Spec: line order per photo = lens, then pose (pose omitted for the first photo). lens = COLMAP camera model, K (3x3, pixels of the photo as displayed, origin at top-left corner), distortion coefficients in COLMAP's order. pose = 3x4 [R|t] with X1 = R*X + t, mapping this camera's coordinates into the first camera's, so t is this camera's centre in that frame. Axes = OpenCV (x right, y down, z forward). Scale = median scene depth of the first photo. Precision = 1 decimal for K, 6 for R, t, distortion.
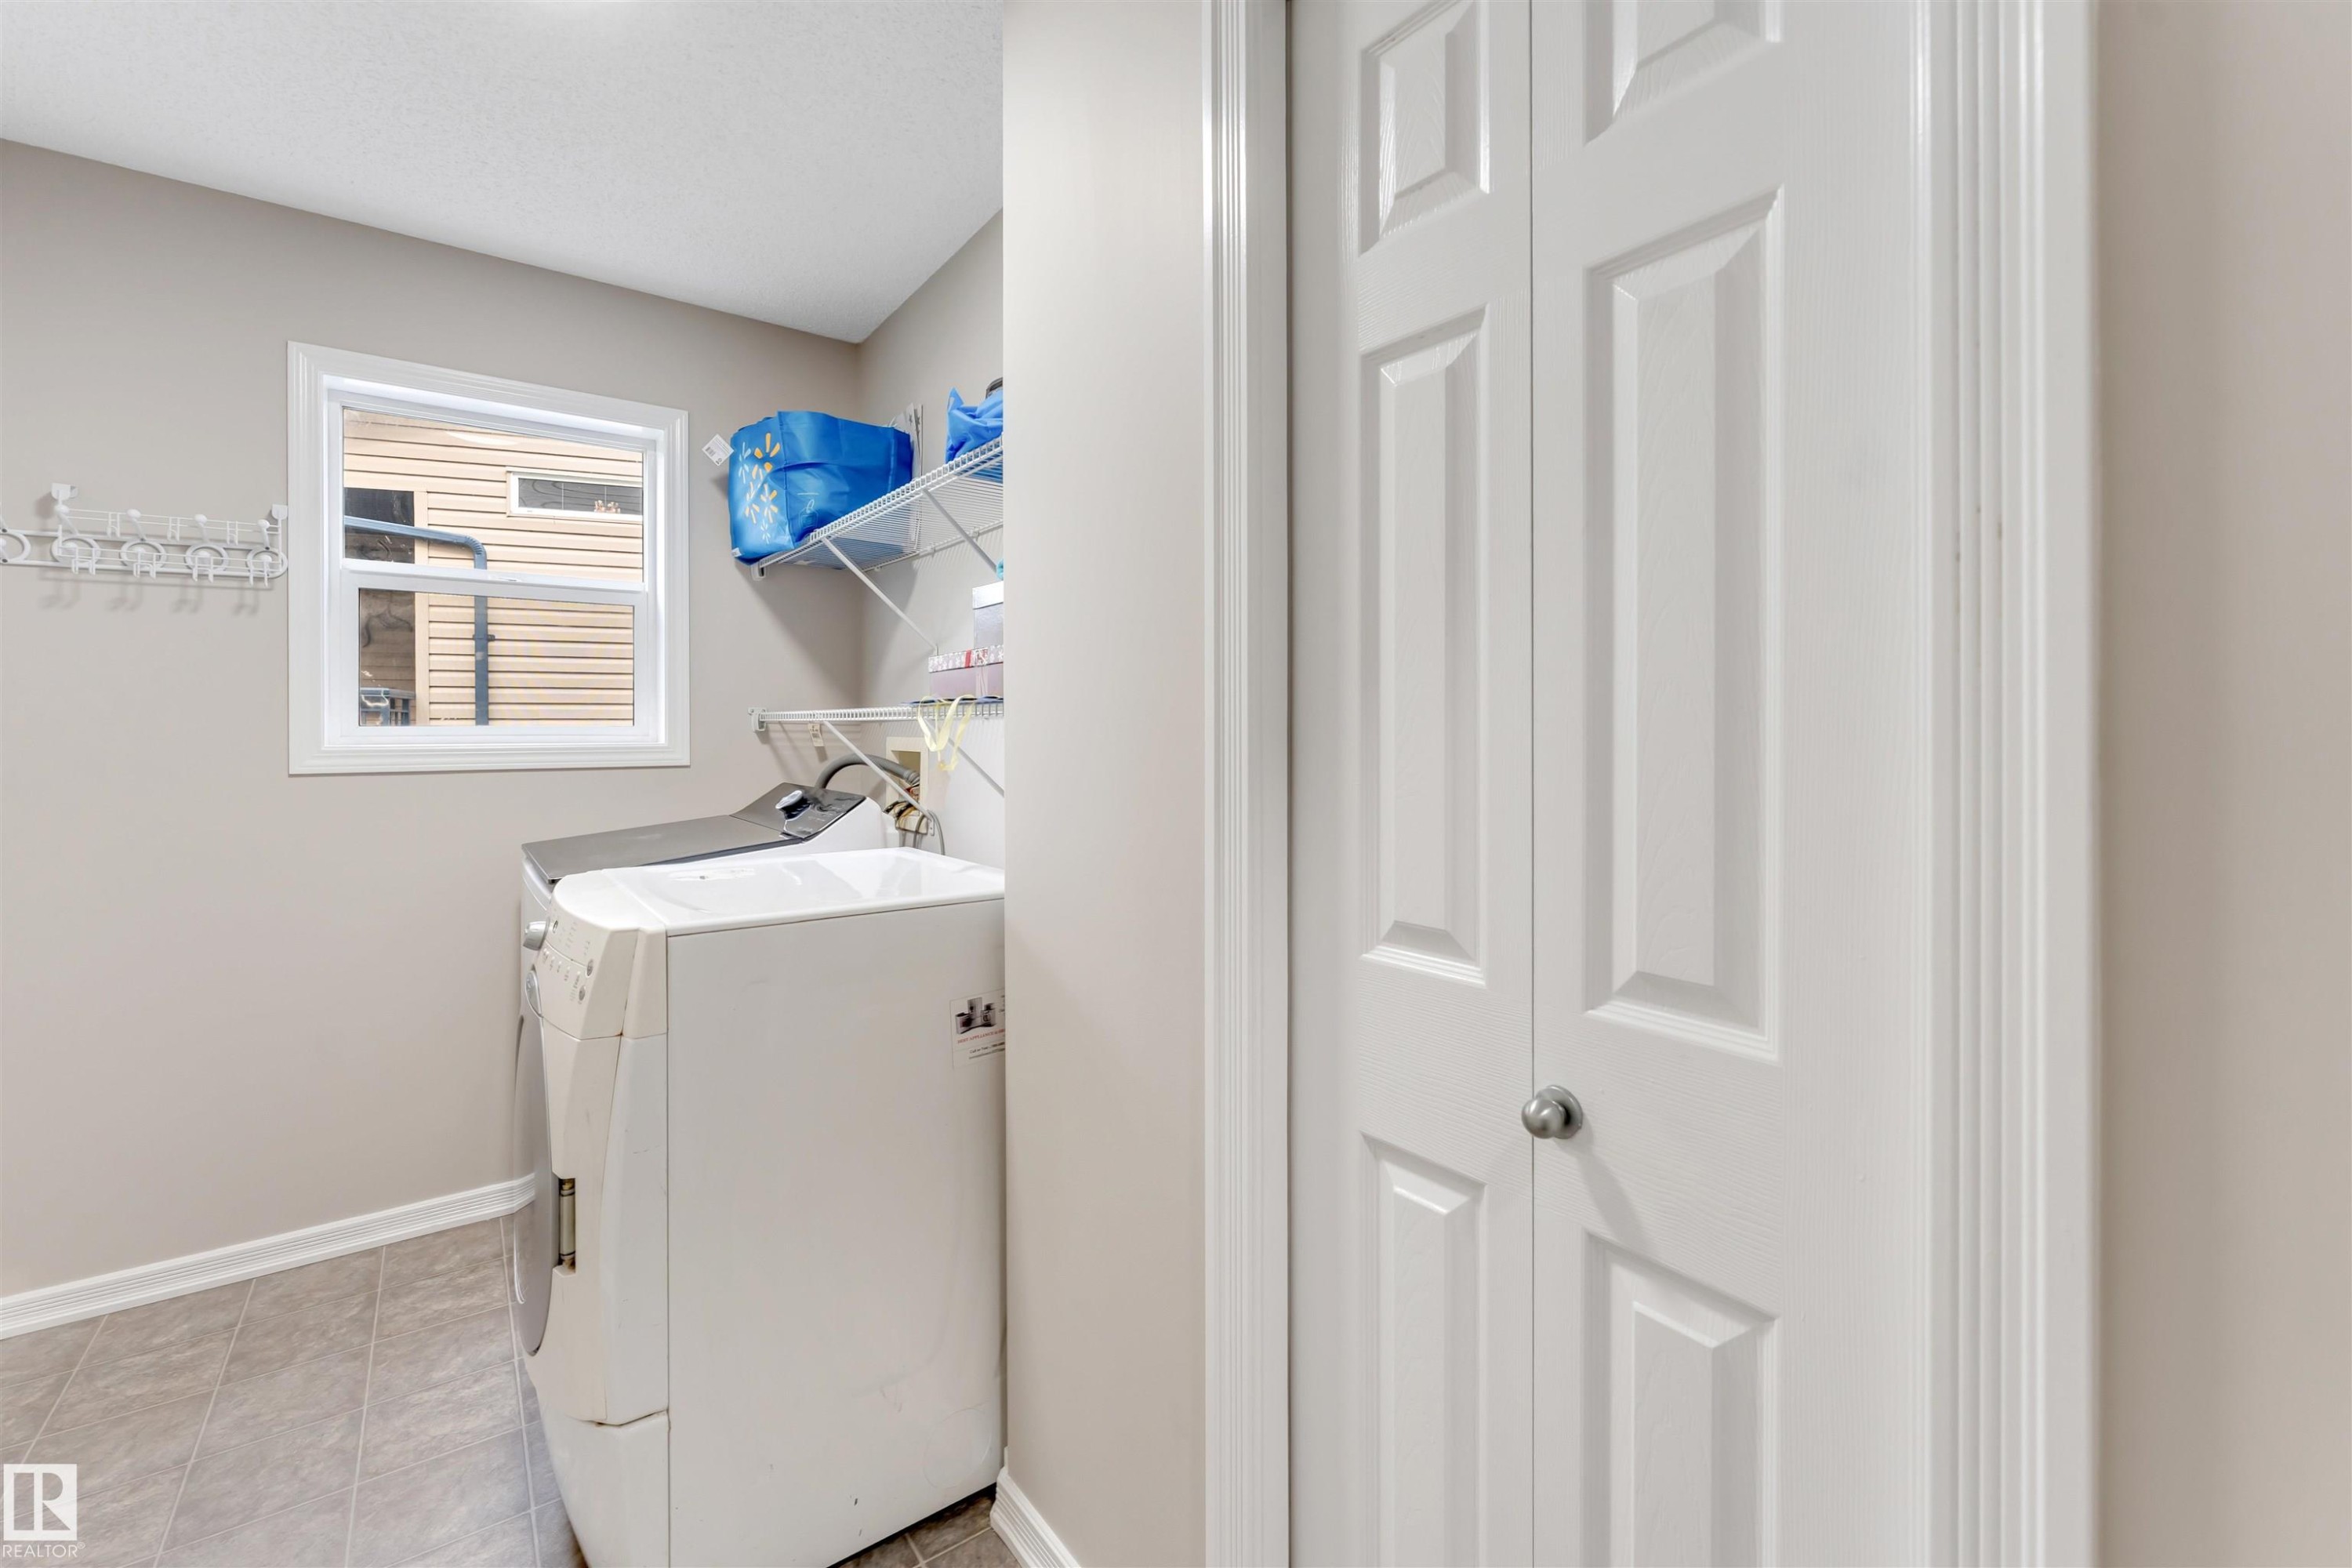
lens RADIAL K [[963.5, 0, 1194.9], [0, 963.5, 732.1], [0, 0, 1]] dist [-0.003492, -0.000555]
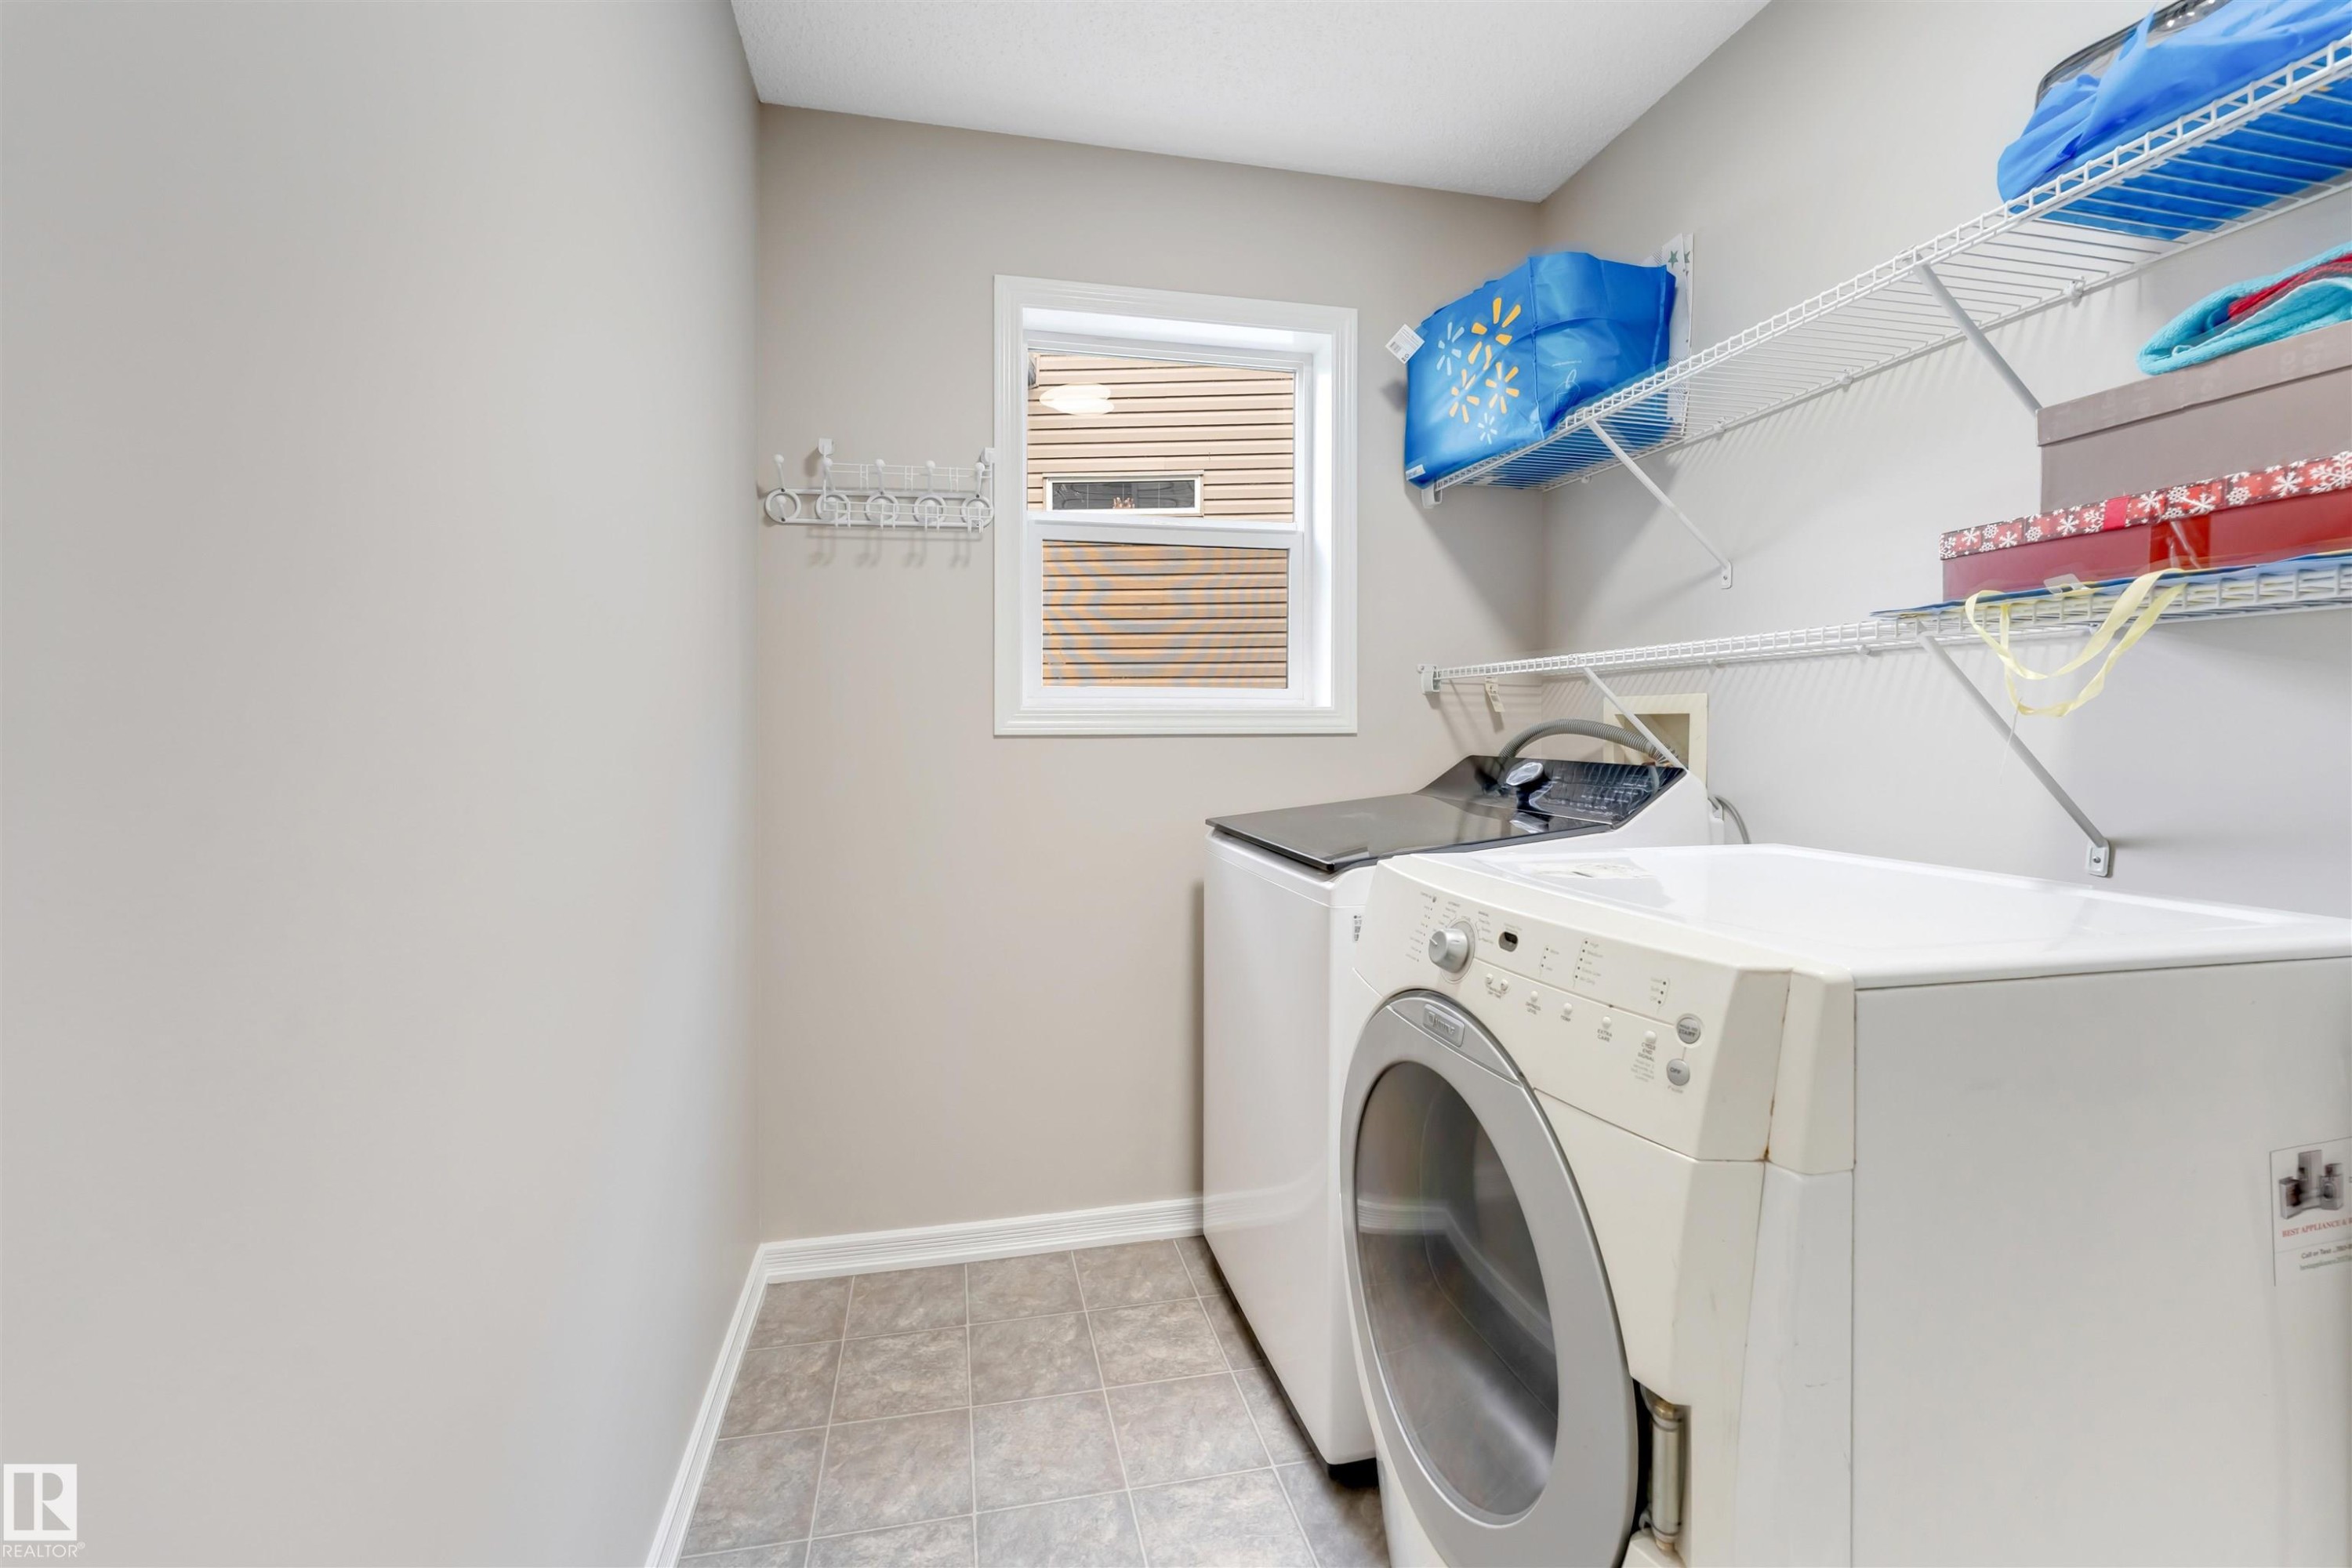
lens RADIAL K [[963.5, 0, 1174.9], [0, 963.5, 733.7], [0, 0, 1]] dist [-0.003492, -0.000555]
pose [[0.912526, 0.002530, -0.409010, -0.399671], [-0.002120, 0.999997, 0.001455, 0.041648], [0.409012, -0.000460, 0.912529, 0.211771]]
